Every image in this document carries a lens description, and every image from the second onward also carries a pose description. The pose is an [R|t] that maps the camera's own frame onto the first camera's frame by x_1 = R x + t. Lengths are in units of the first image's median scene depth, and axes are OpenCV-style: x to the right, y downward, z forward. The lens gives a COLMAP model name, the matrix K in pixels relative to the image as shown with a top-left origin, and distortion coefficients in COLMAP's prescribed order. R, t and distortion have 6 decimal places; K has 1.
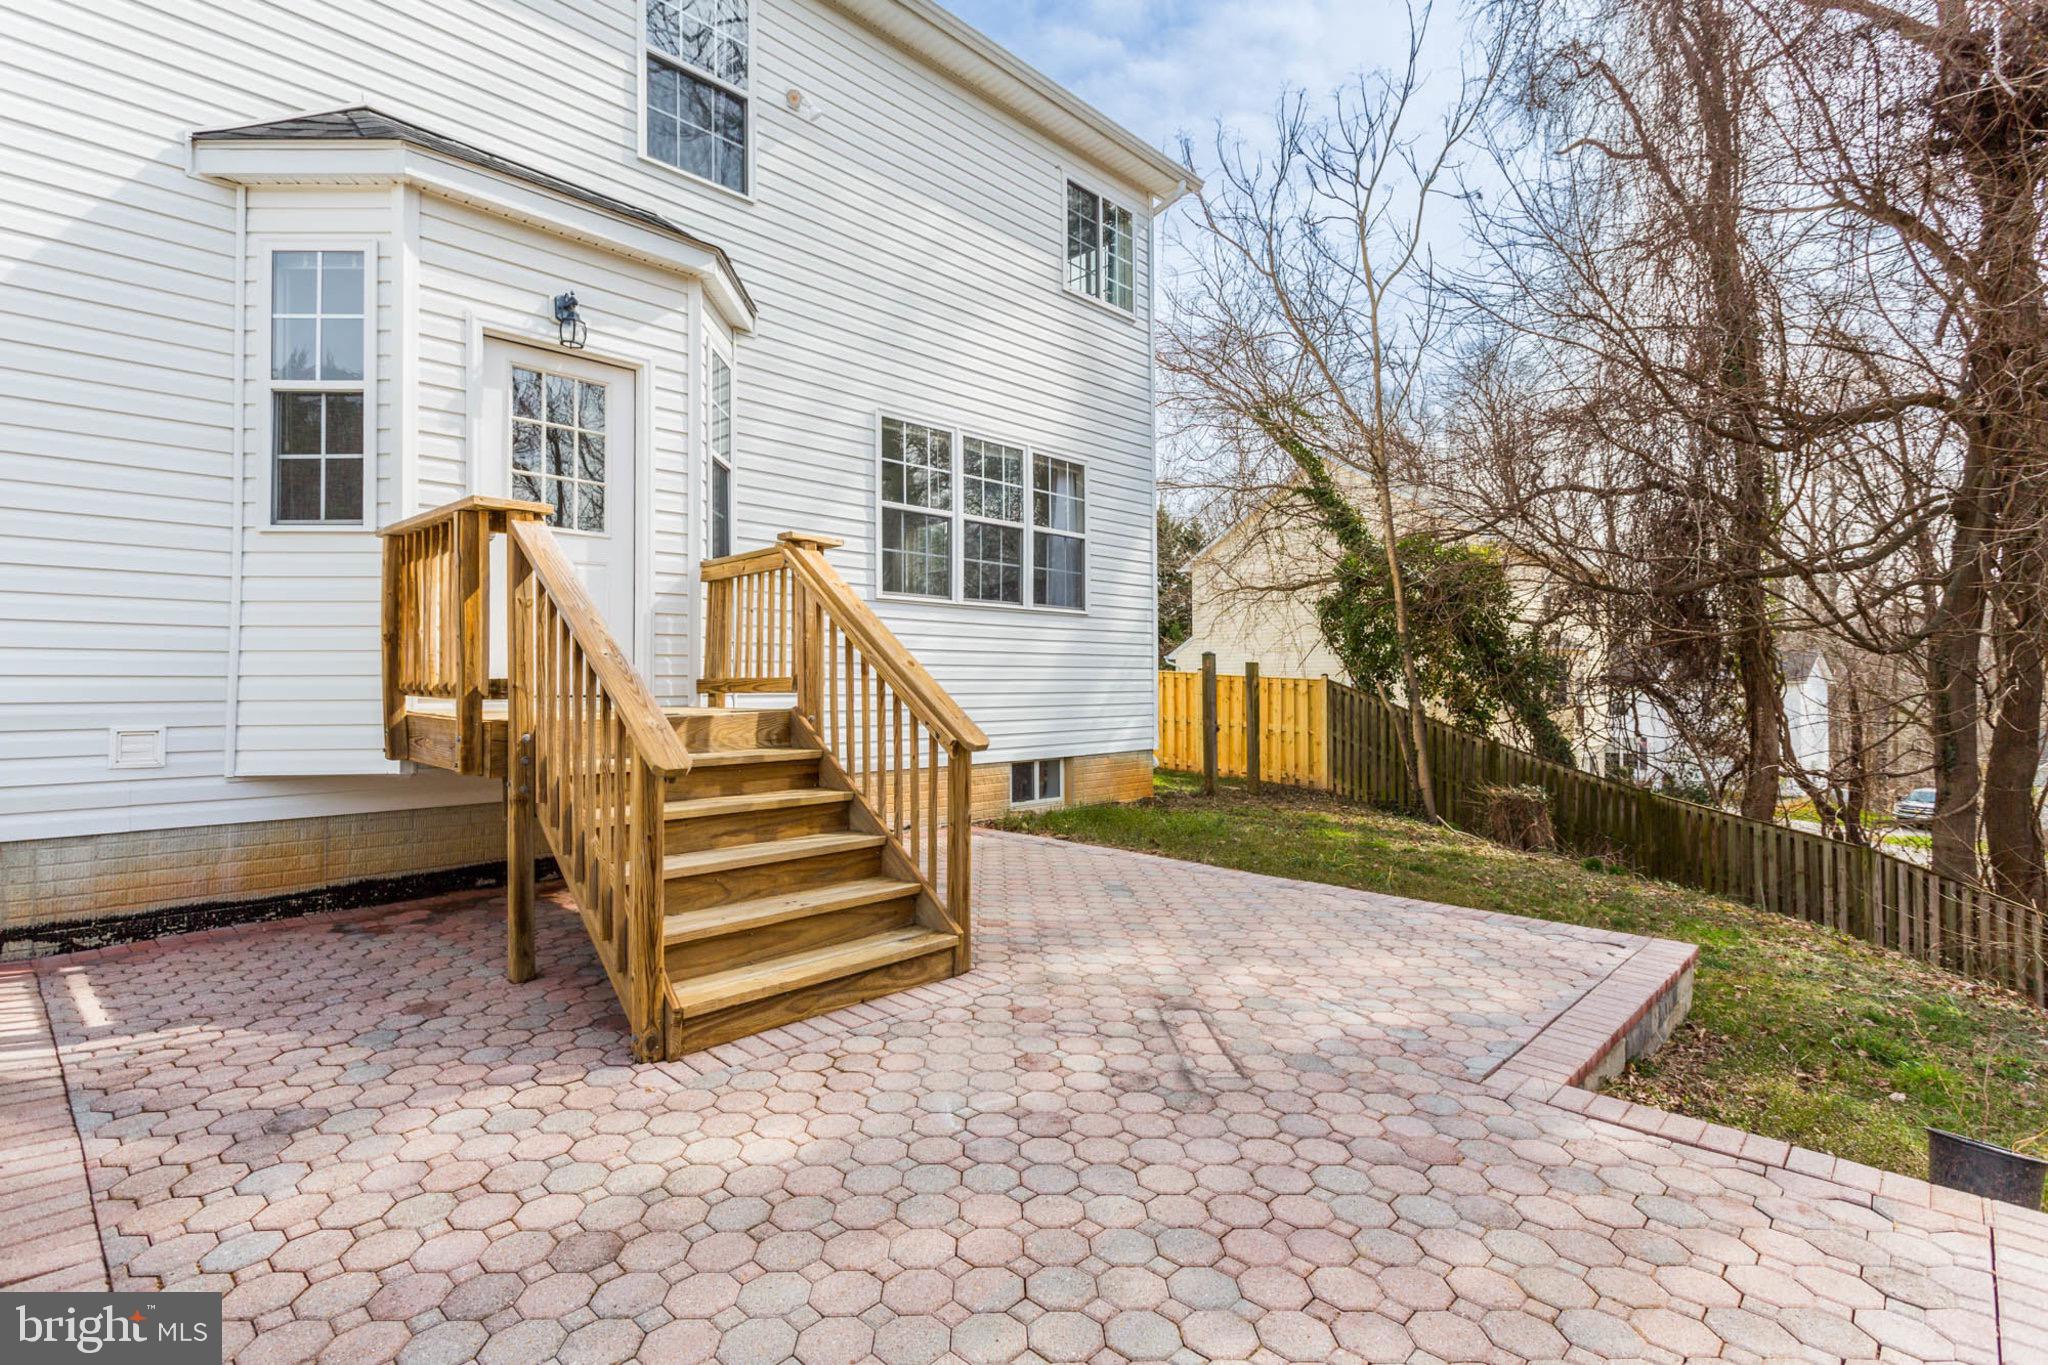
lens RADIAL K [[973.1, 0, 1028.8], [0, 973.1, 659.6], [0, 0, 1]] dist [0.000135, 0.000275]
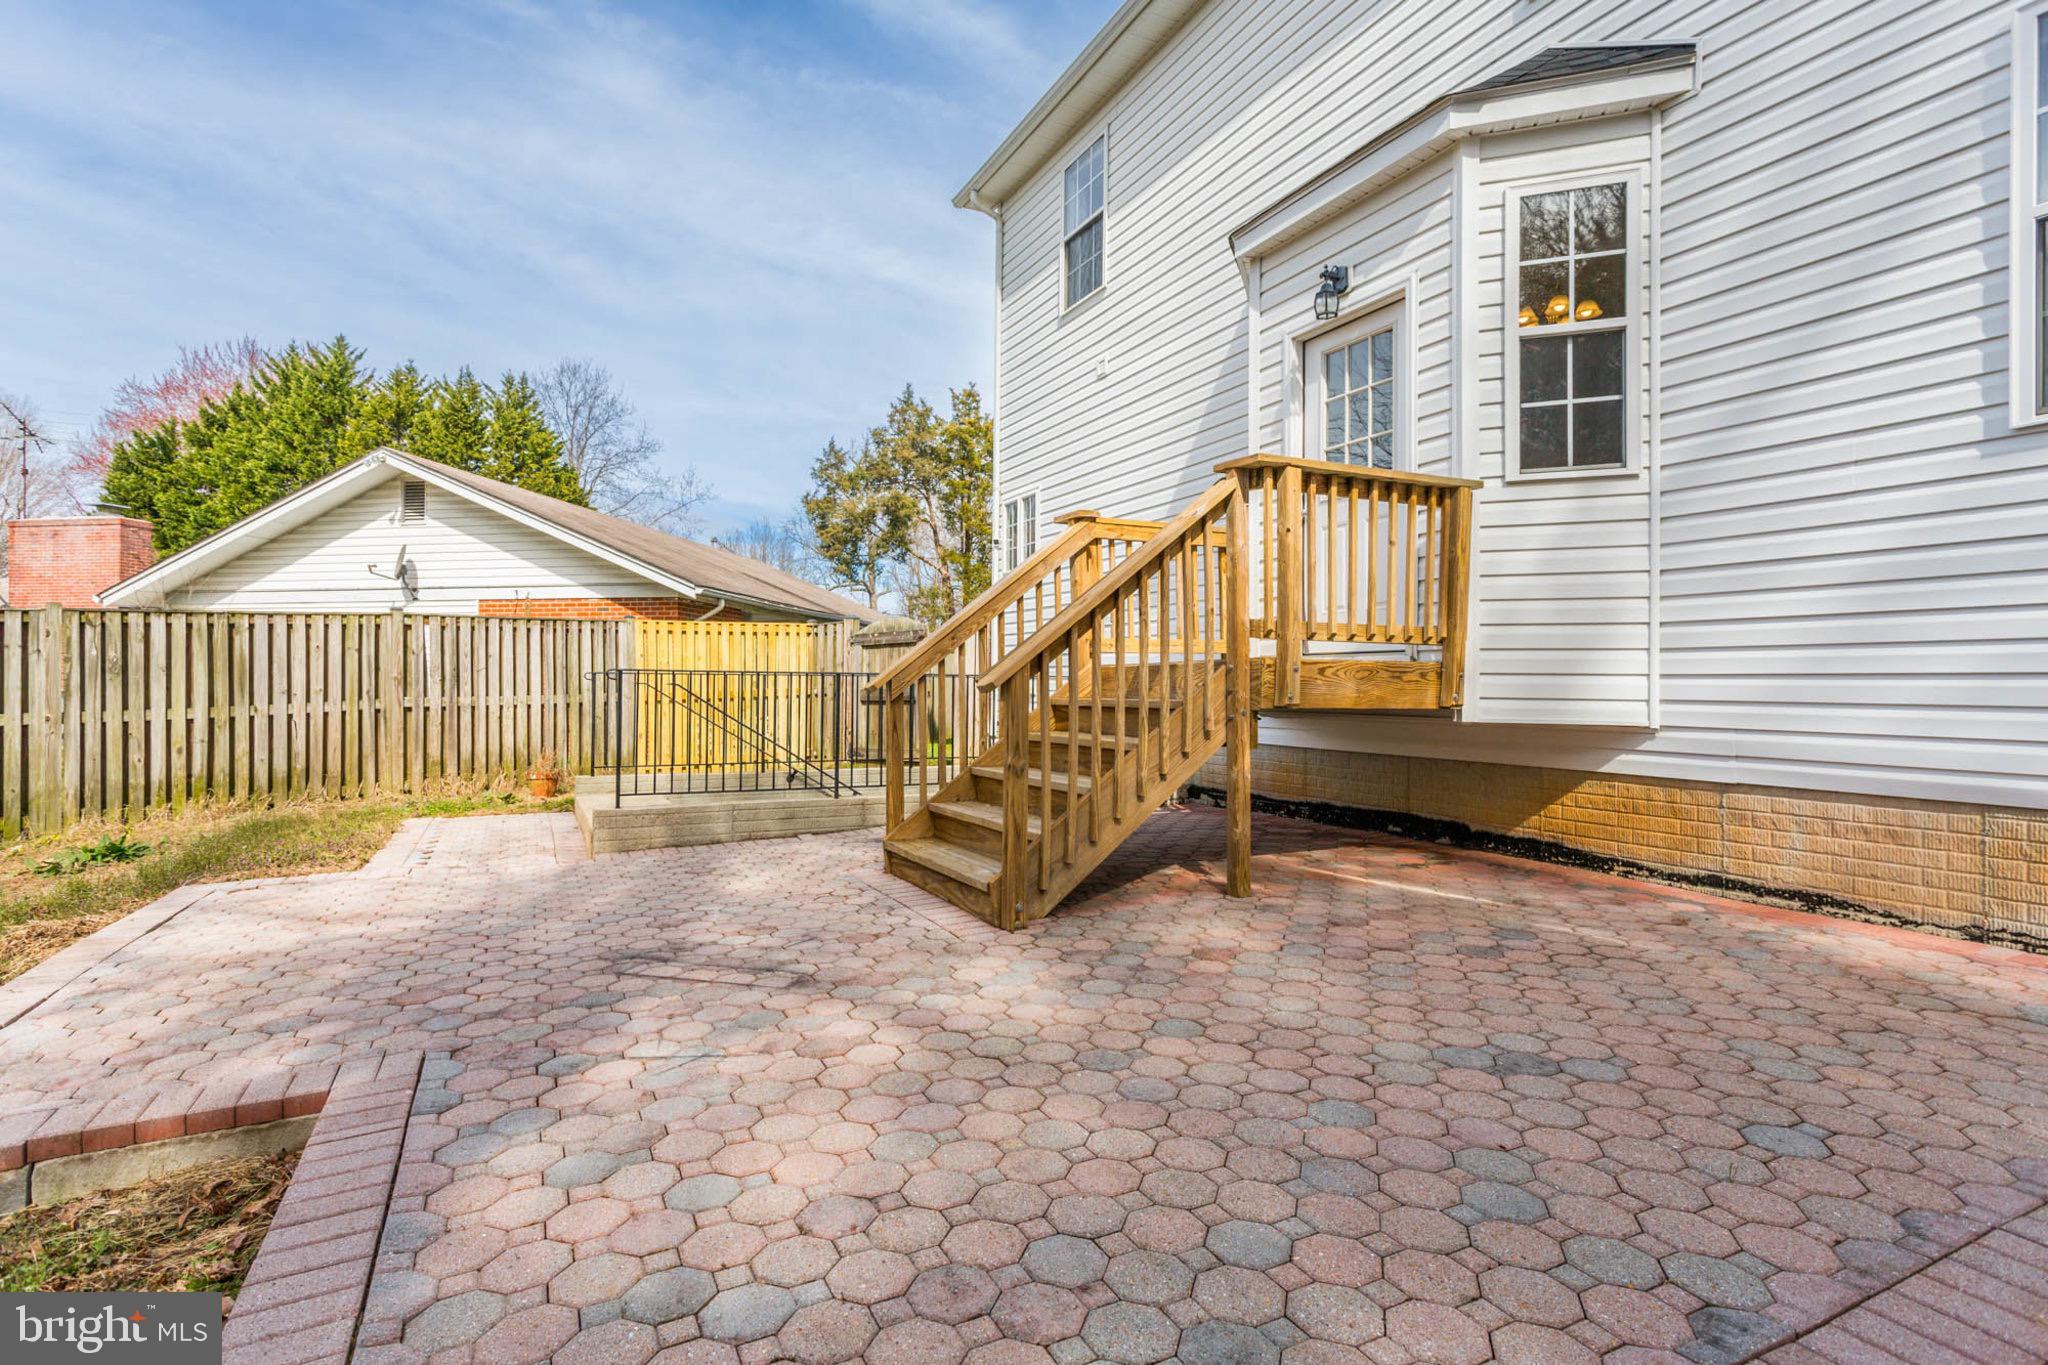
lens RADIAL K [[961.4, 0, 1002.3], [0, 961.4, 682.6], [0, 0, 1]] dist [0.002152, 0.000016]
pose [[-0.335162, 0.003476, -0.942154, 0.663849], [0.024553, 0.999686, -0.005046, 0.071562], [0.941841, -0.024824, -0.335142, 1.074401]]
